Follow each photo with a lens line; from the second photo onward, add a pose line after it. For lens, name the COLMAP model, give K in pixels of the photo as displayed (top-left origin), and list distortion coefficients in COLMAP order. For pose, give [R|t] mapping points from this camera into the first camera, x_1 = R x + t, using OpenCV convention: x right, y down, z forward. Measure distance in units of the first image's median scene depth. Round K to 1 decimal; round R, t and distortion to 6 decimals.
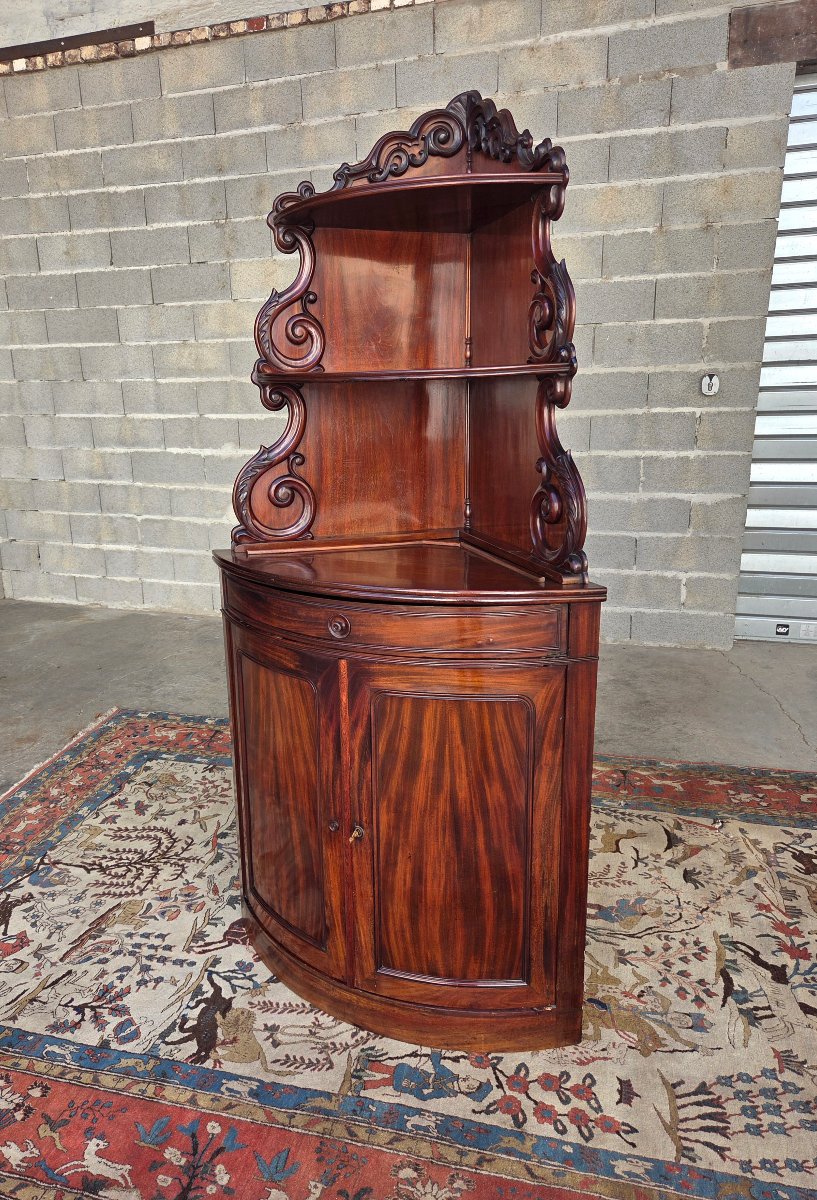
lens RADIAL K [[813.4, 0, 398.3], [0, 813.4, 595.8], [0, 0, 1]] dist [0.064675, -0.052293]
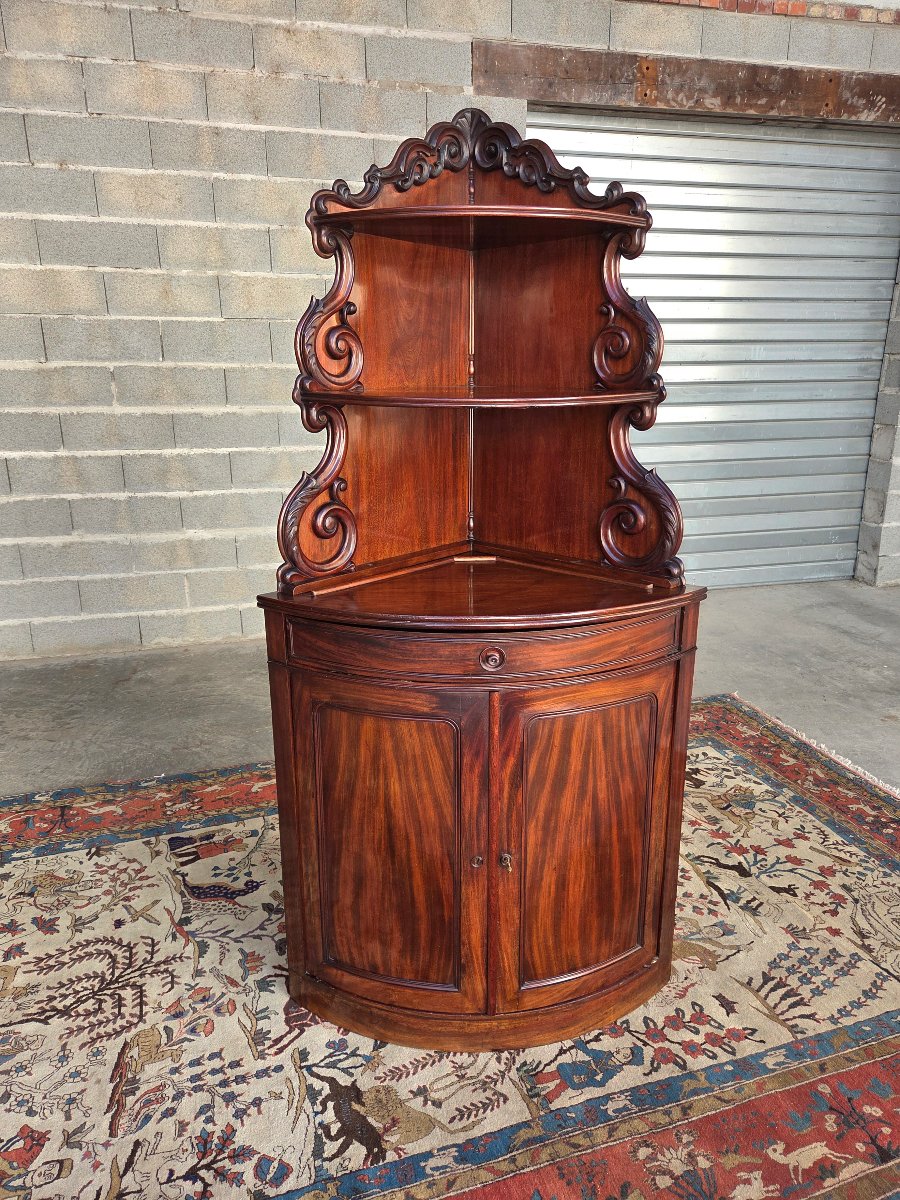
lens RADIAL K [[808.9, 0, 468.8], [0, 808.9, 592.9], [0, 0, 1]] dist [0.060015, -0.047025]
pose [[0.843951, -0.129198, 0.520629, -0.479929], [0.114948, 0.991574, 0.059734, -0.083738], [-0.523959, 0.009432, 0.851691, 0.151531]]
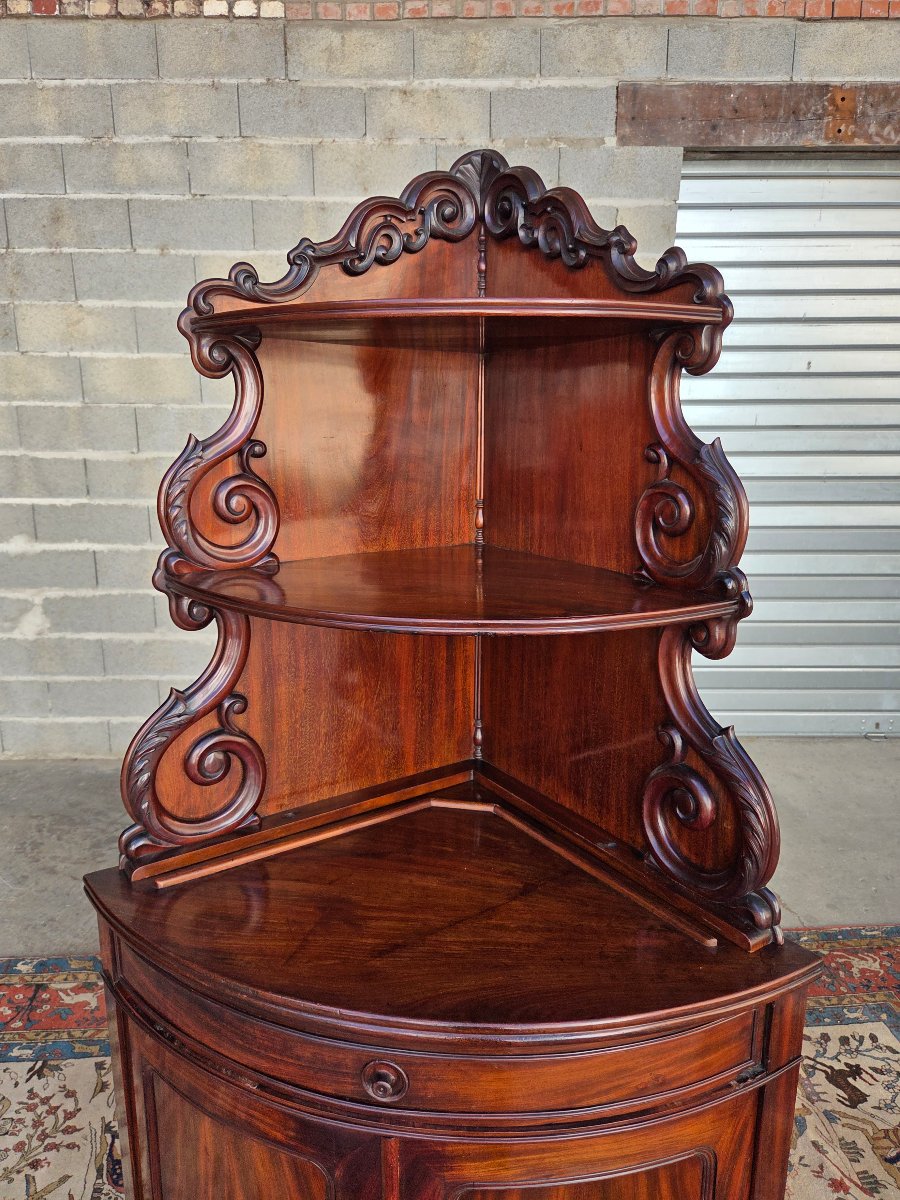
lens RADIAL K [[808.9, 0, 464.4], [0, 808.9, 597.7], [0, 0, 1]] dist [0.060015, -0.047025]
pose [[0.947760, -0.047086, 0.315490, -0.146219], [0.056274, 0.998214, -0.020069, -0.220674], [-0.313981, 0.036774, 0.948717, 0.364834]]
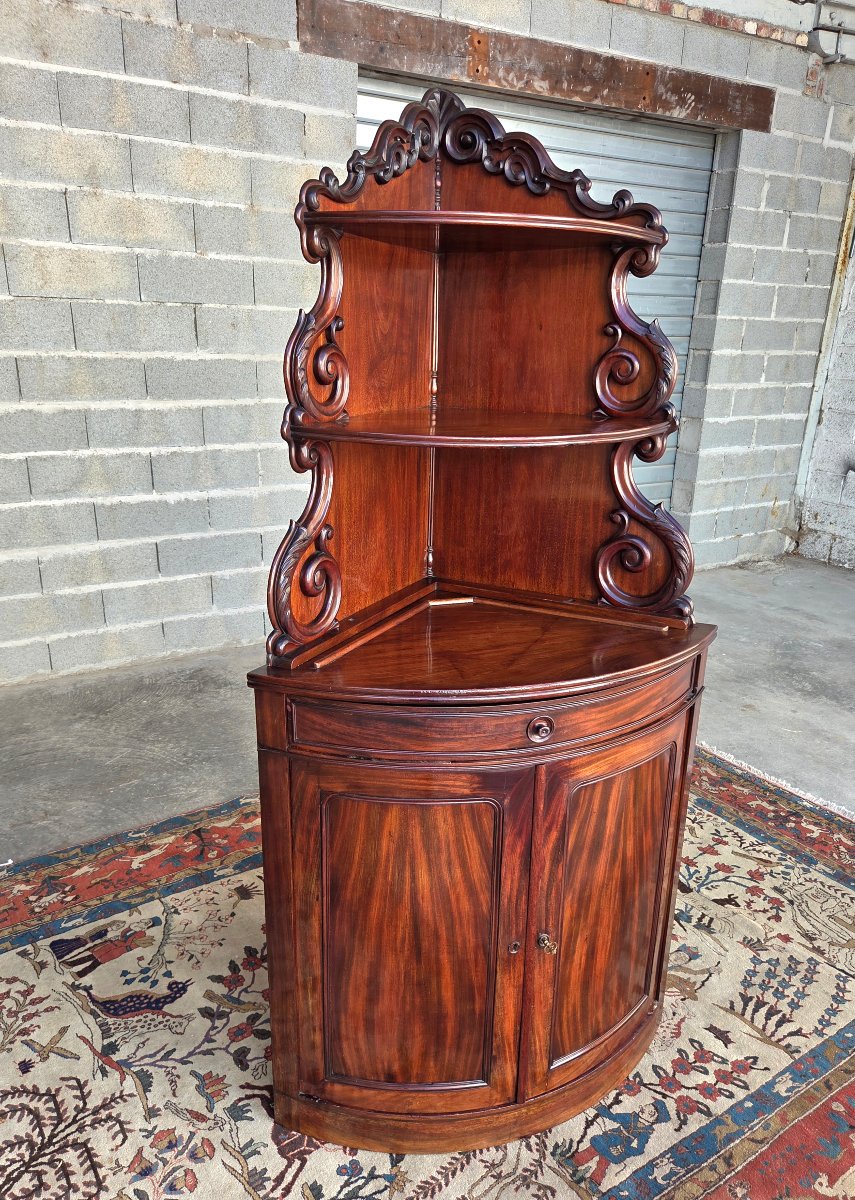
lens RADIAL K [[821.6, 0, 428.5], [0, 821.6, 609.2], [0, 0, 1]] dist [0.068497, -0.055605]
pose [[0.681515, -0.199642, 0.704046, -0.609110], [0.146784, 0.979809, 0.135752, -0.184332], [-0.716932, 0.010826, 0.697059, 0.380825]]
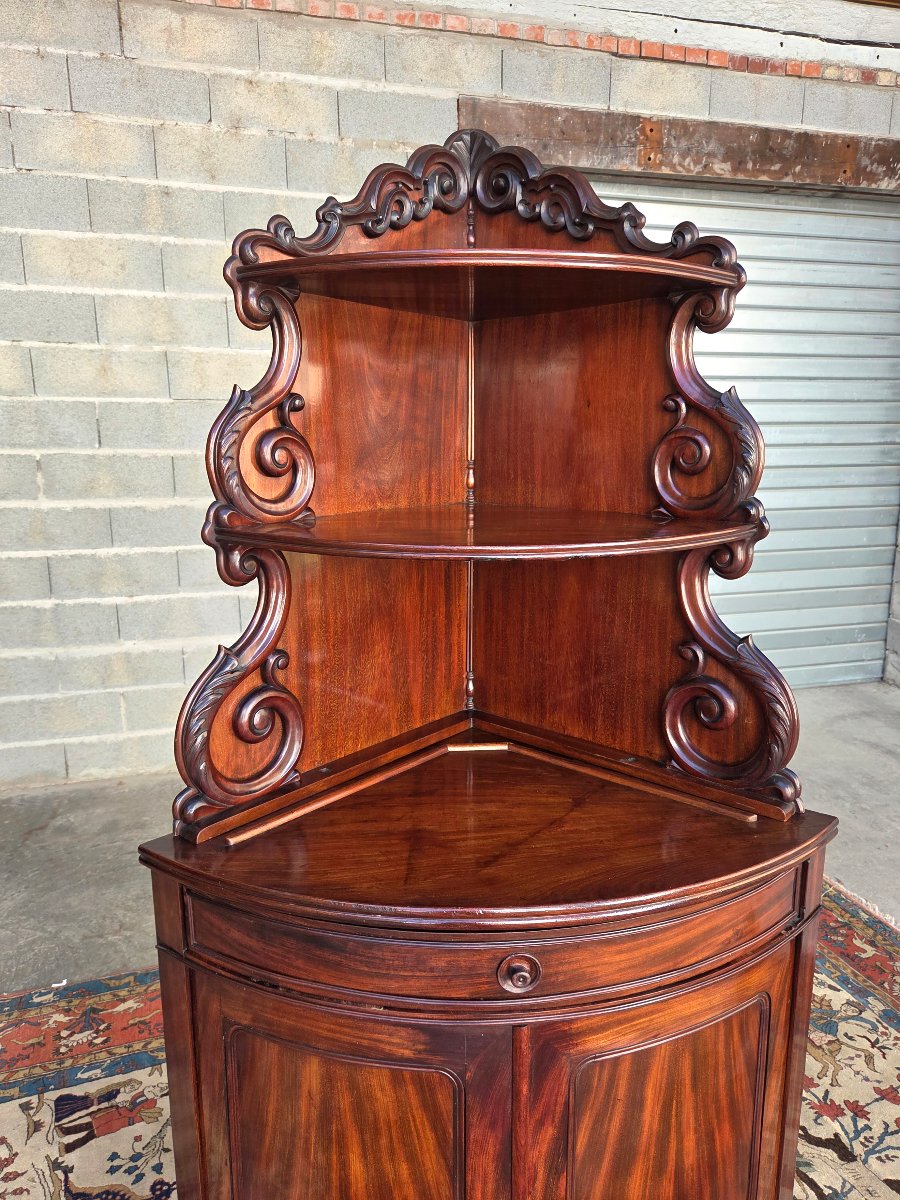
lens RADIAL K [[808.9, 0, 464.5], [0, 808.9, 599.3], [0, 0, 1]] dist [0.060015, -0.047025]
pose [[0.833105, -0.093149, 0.545215, -0.325446], [0.118933, 0.992828, -0.012110, -0.184963], [-0.540177, 0.074933, 0.838209, 0.410439]]
